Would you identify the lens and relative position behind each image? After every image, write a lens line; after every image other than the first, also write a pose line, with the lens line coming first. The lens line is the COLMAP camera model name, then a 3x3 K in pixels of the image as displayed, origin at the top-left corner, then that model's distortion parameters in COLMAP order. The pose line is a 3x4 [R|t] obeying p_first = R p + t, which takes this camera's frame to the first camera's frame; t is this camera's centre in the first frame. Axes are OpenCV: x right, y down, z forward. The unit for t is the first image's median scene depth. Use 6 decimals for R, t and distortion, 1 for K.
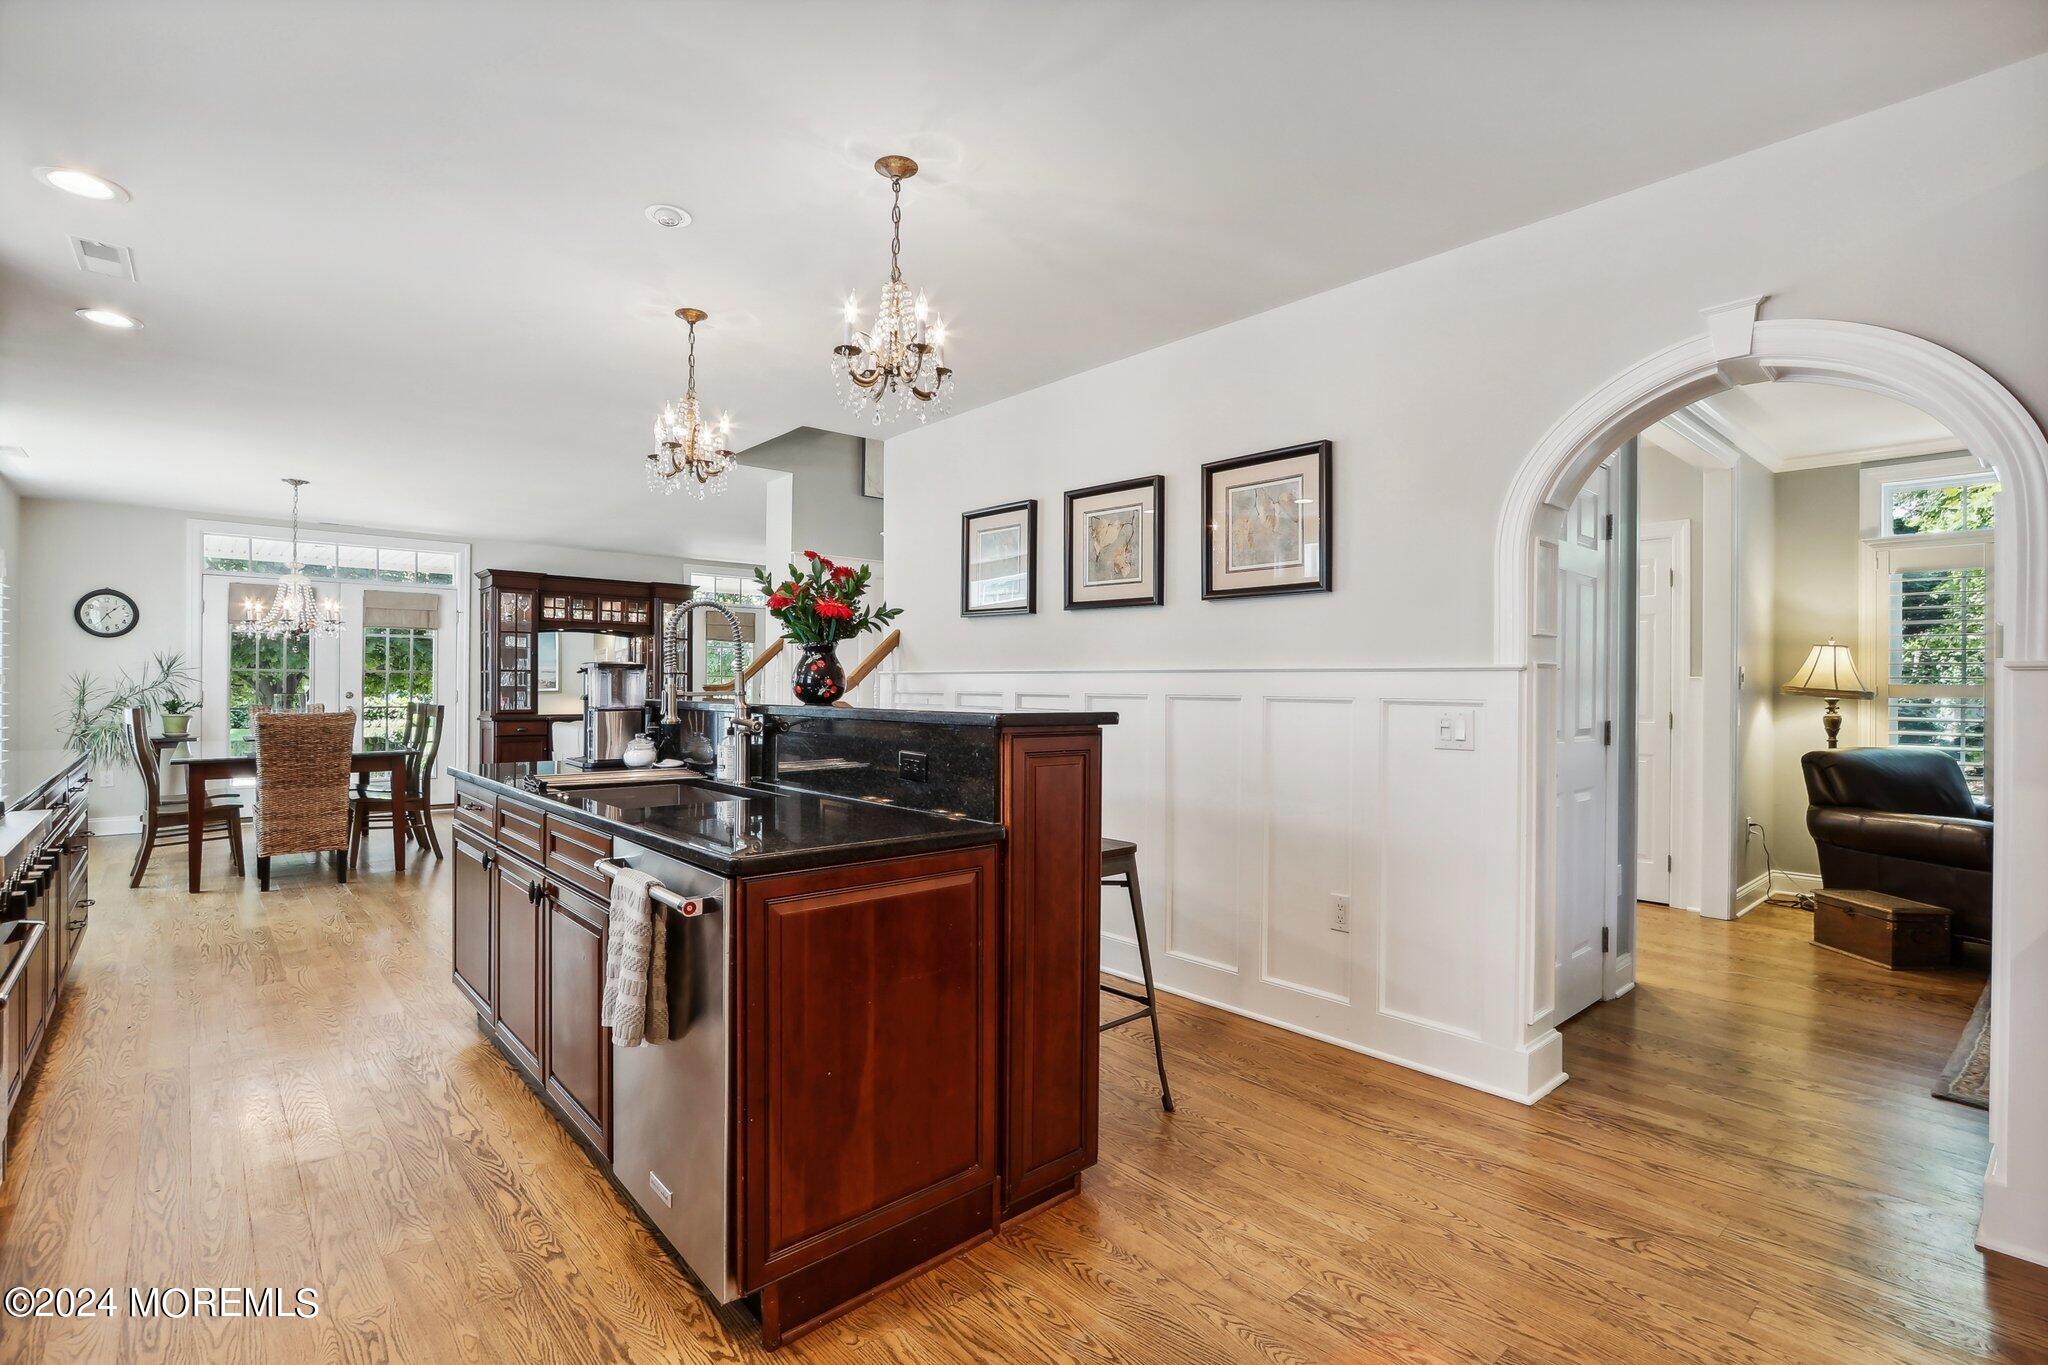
lens RADIAL K [[952.2, 0, 1017.1], [0, 952.2, 684.8], [0, 0, 1]] dist [-0.020530, 0.002355]
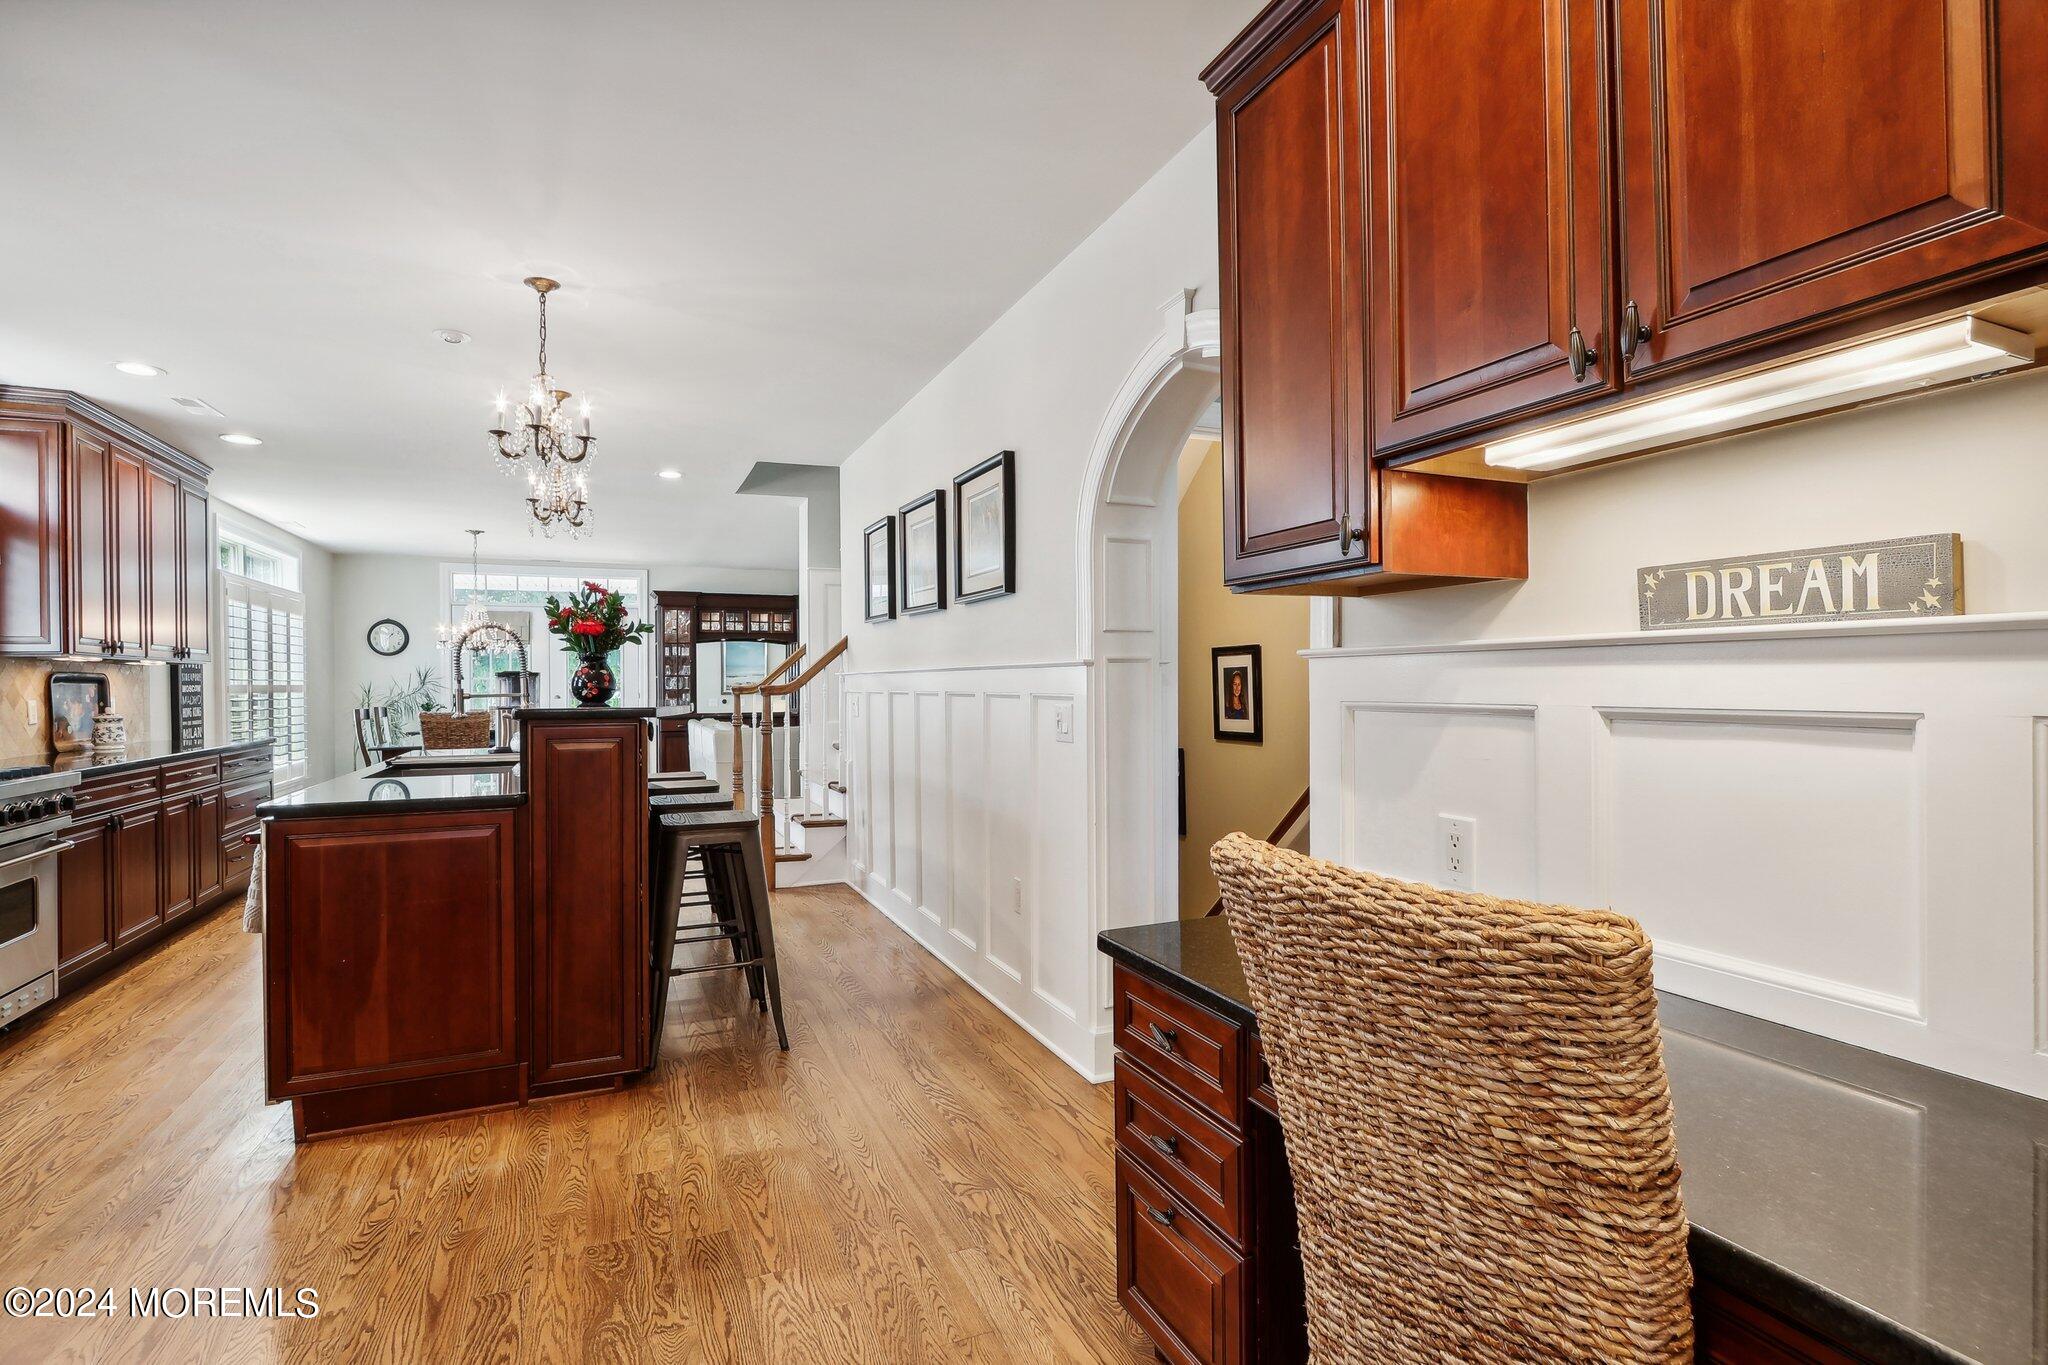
lens RADIAL K [[952.2, 0, 1024.7], [0, 952.2, 689.8], [0, 0, 1]] dist [-0.020530, 0.002355]
pose [[0.951535, -0.011699, -0.307317, 0.338169], [0.014658, 0.999866, 0.007322, 0.001471], [0.307191, -0.011472, 0.951579, -0.008818]]
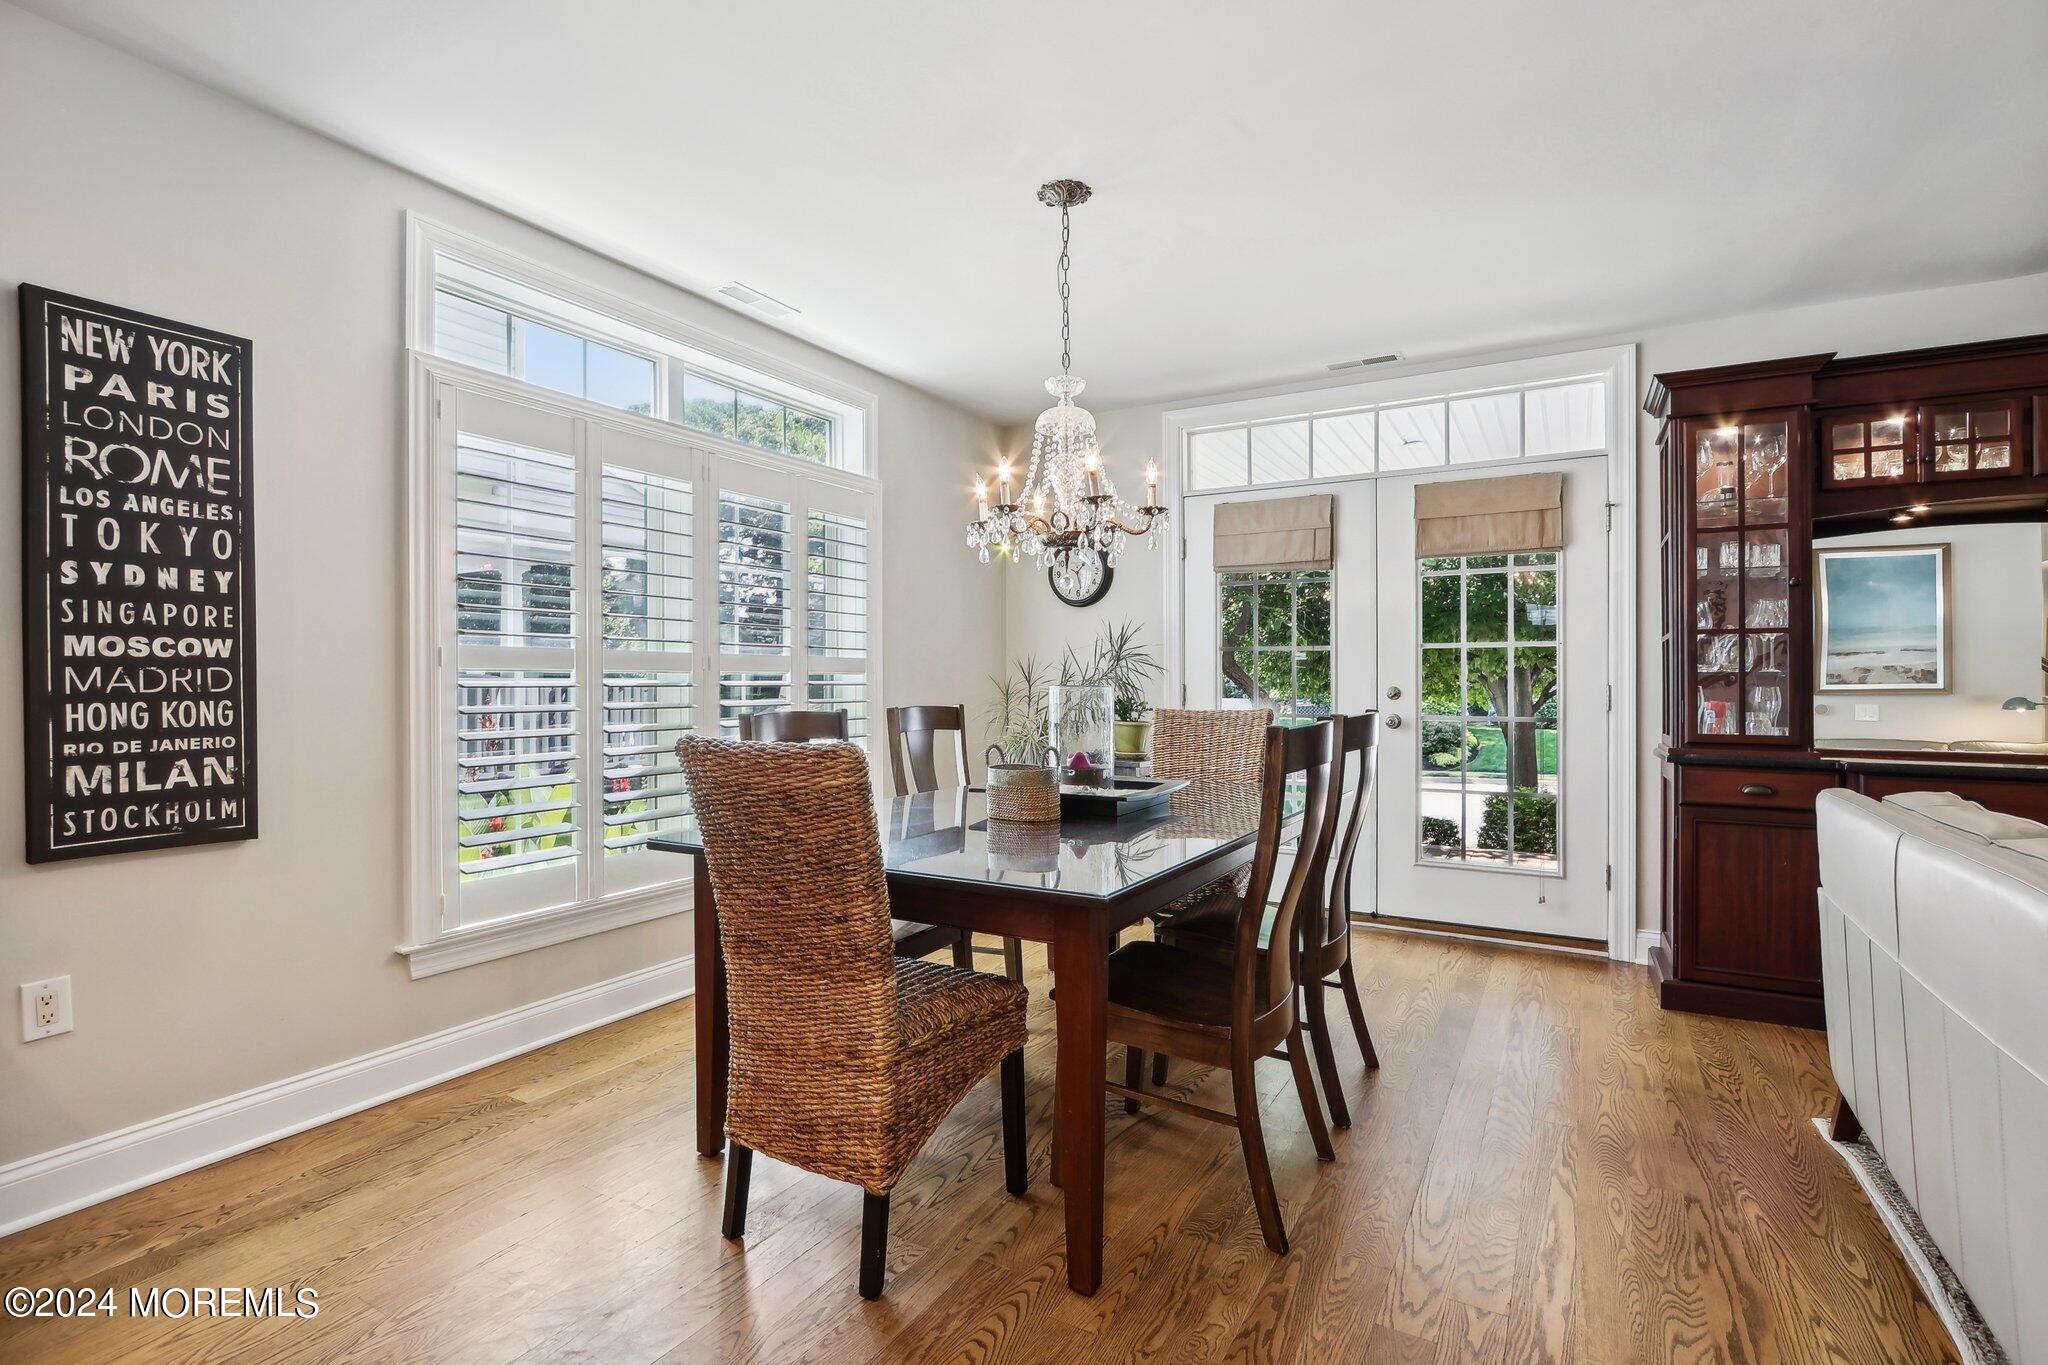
lens RADIAL K [[952.2, 0, 1012.6], [0, 952.2, 682.4], [0, 0, 1]] dist [-0.020530, 0.002355]
pose [[0.294027, -0.003758, -0.955790, -0.342703], [0.000465, 0.999993, -0.003789, 0.008511], [0.955797, 0.000670, 0.294026, 0.815003]]
